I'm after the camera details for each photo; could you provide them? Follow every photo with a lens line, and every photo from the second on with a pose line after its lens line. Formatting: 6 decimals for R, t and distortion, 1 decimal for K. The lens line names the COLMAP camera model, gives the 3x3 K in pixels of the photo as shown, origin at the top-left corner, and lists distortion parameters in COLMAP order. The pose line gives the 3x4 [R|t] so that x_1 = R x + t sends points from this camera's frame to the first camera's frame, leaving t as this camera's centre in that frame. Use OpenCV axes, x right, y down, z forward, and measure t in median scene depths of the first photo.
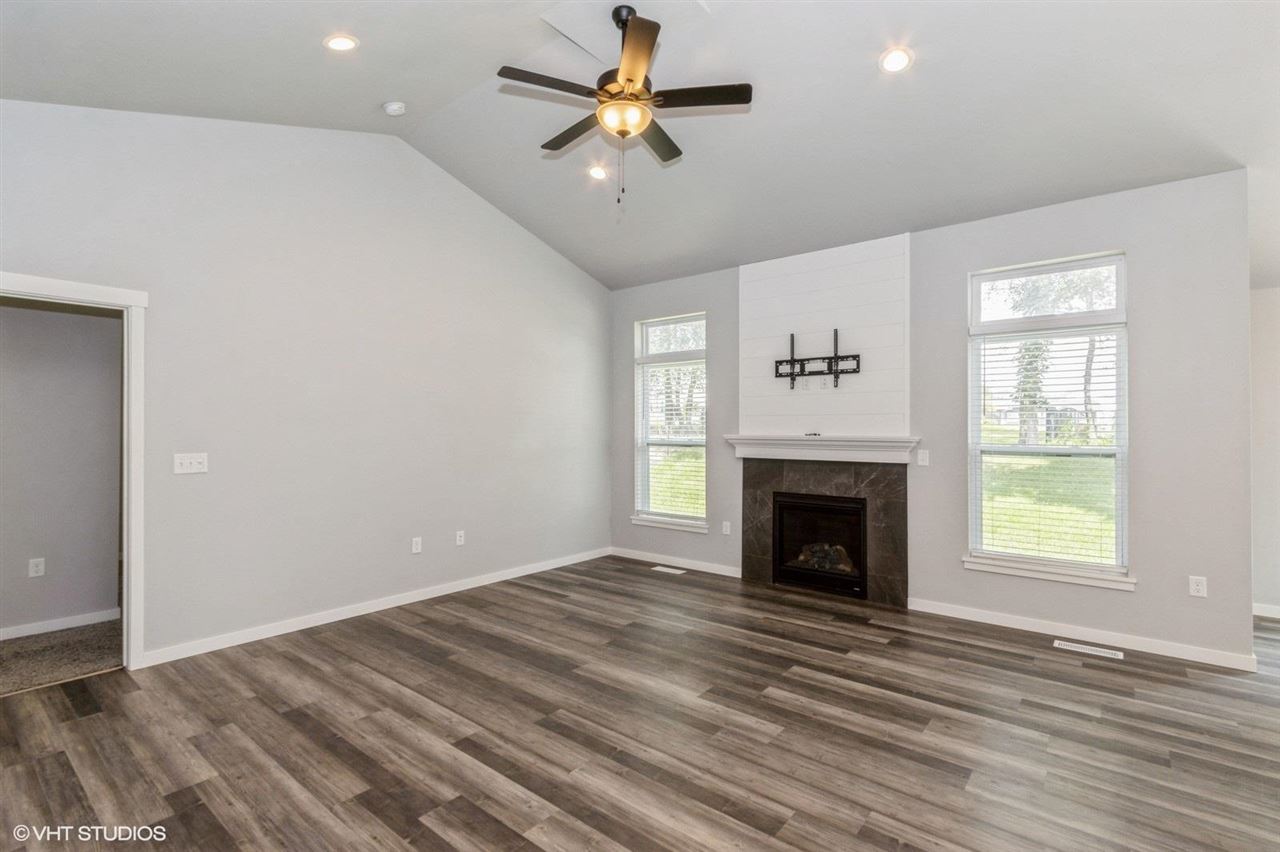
lens RADIAL K [[590.2, 0, 634.0], [0, 590.2, 426.9], [0, 0, 1]] dist [0.000158, -0.000603]
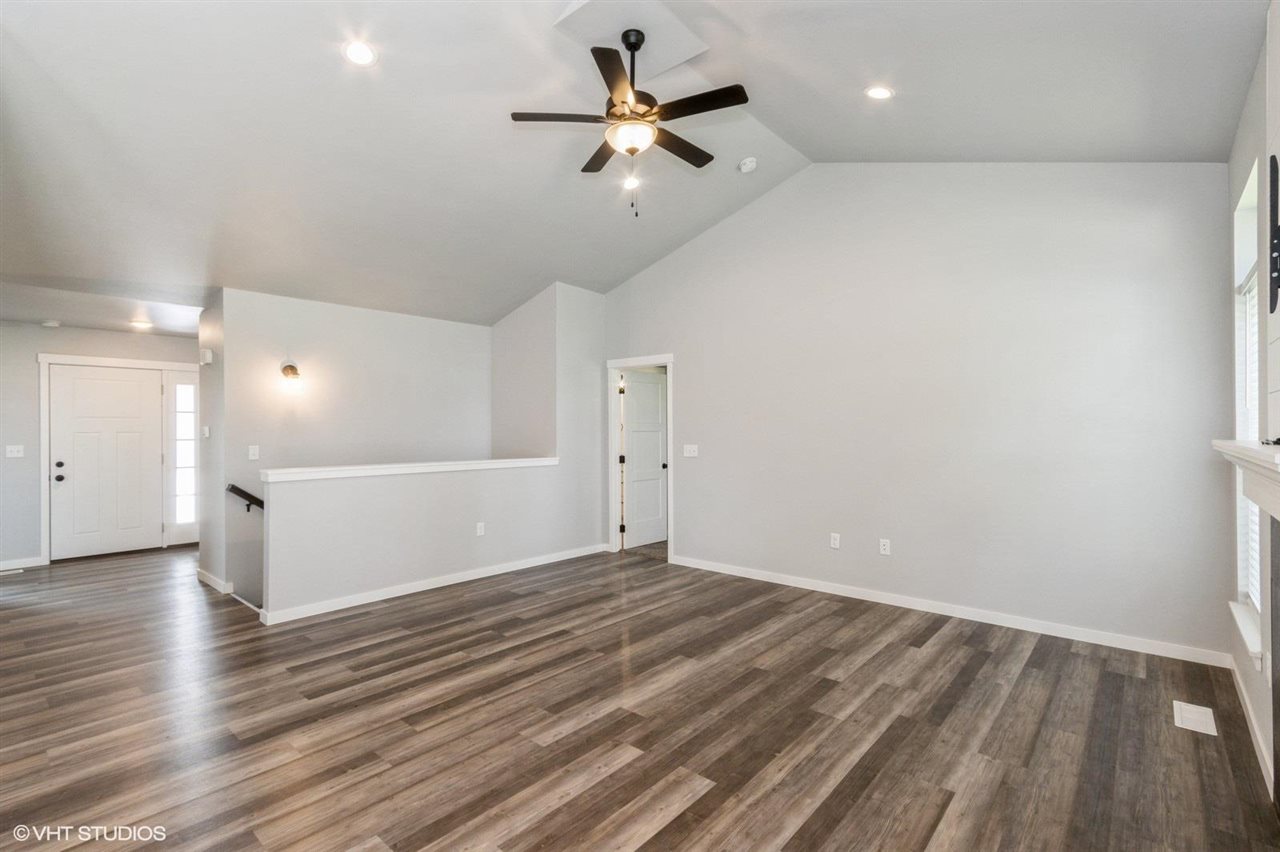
lens RADIAL K [[590.2, 0, 634.0], [0, 590.2, 426.9], [0, 0, 1]] dist [0.000158, -0.000603]
pose [[-0.034240, -0.006757, -0.999391, 1.039884], [0.005302, 0.999962, -0.006942, 0.007774], [0.999400, -0.005536, -0.034203, 1.028462]]
